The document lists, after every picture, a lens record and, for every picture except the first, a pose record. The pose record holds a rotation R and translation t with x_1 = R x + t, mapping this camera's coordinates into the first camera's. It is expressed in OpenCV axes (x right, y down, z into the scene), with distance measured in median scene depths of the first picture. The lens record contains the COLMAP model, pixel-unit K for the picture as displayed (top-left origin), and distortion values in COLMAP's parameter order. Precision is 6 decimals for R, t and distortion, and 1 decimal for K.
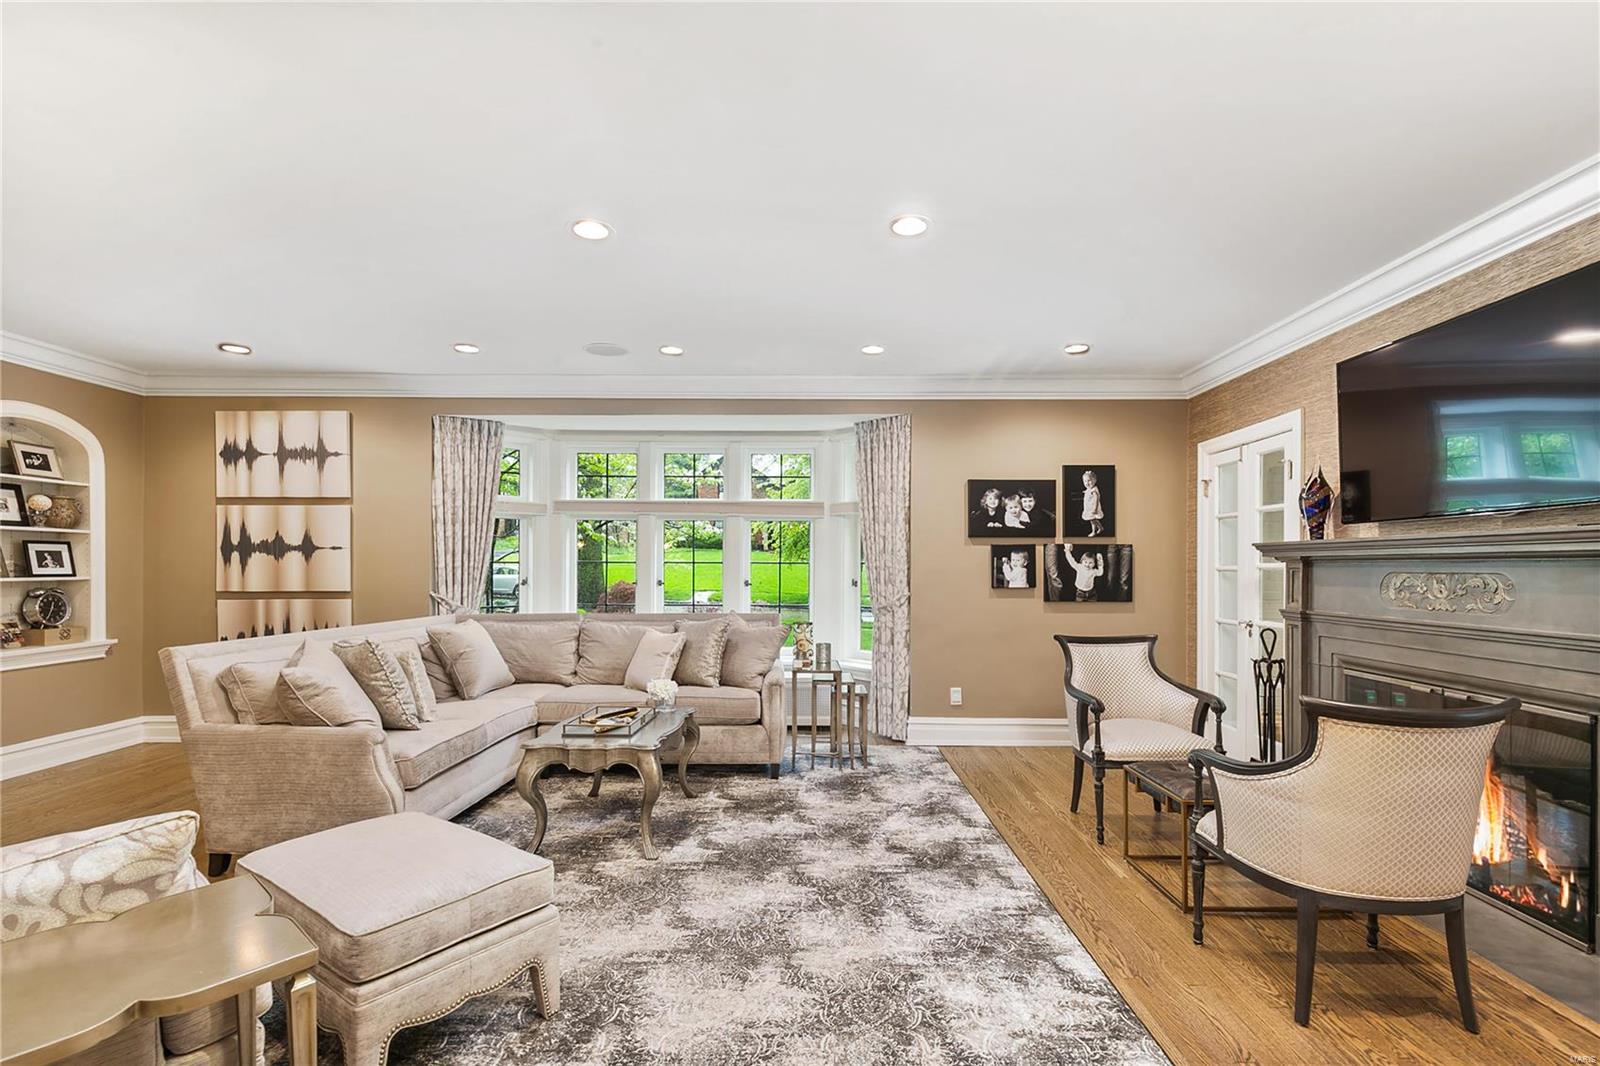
lens RADIAL K [[735.3, 0, 812.4], [0, 735.3, 563.5], [0, 0, 1]] dist [0.012793, -0.004186]
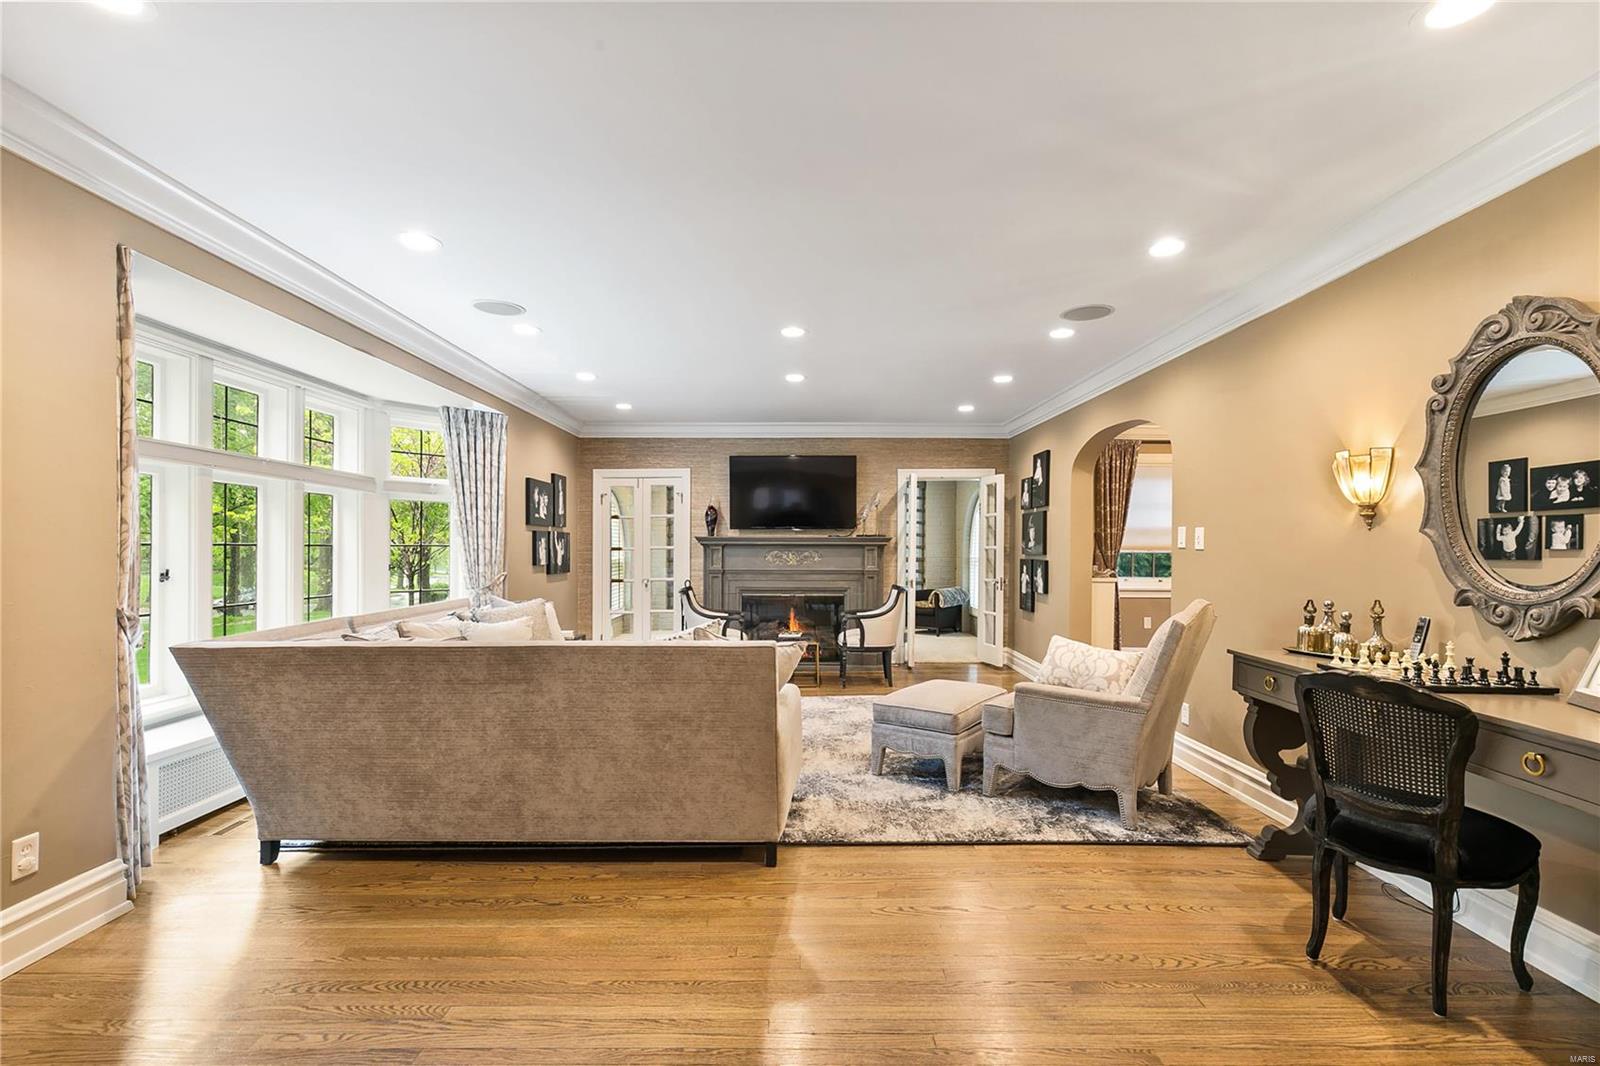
lens RADIAL K [[735.3, 0, 800.0], [0, 735.3, 544.8], [0, 0, 1]] dist [0.012793, -0.004186]
pose [[-0.002200, 0.001548, 0.999996, -1.143699], [-0.006828, 0.999975, -0.001563, -0.003466], [-0.999974, -0.006831, -0.002189, 0.616374]]
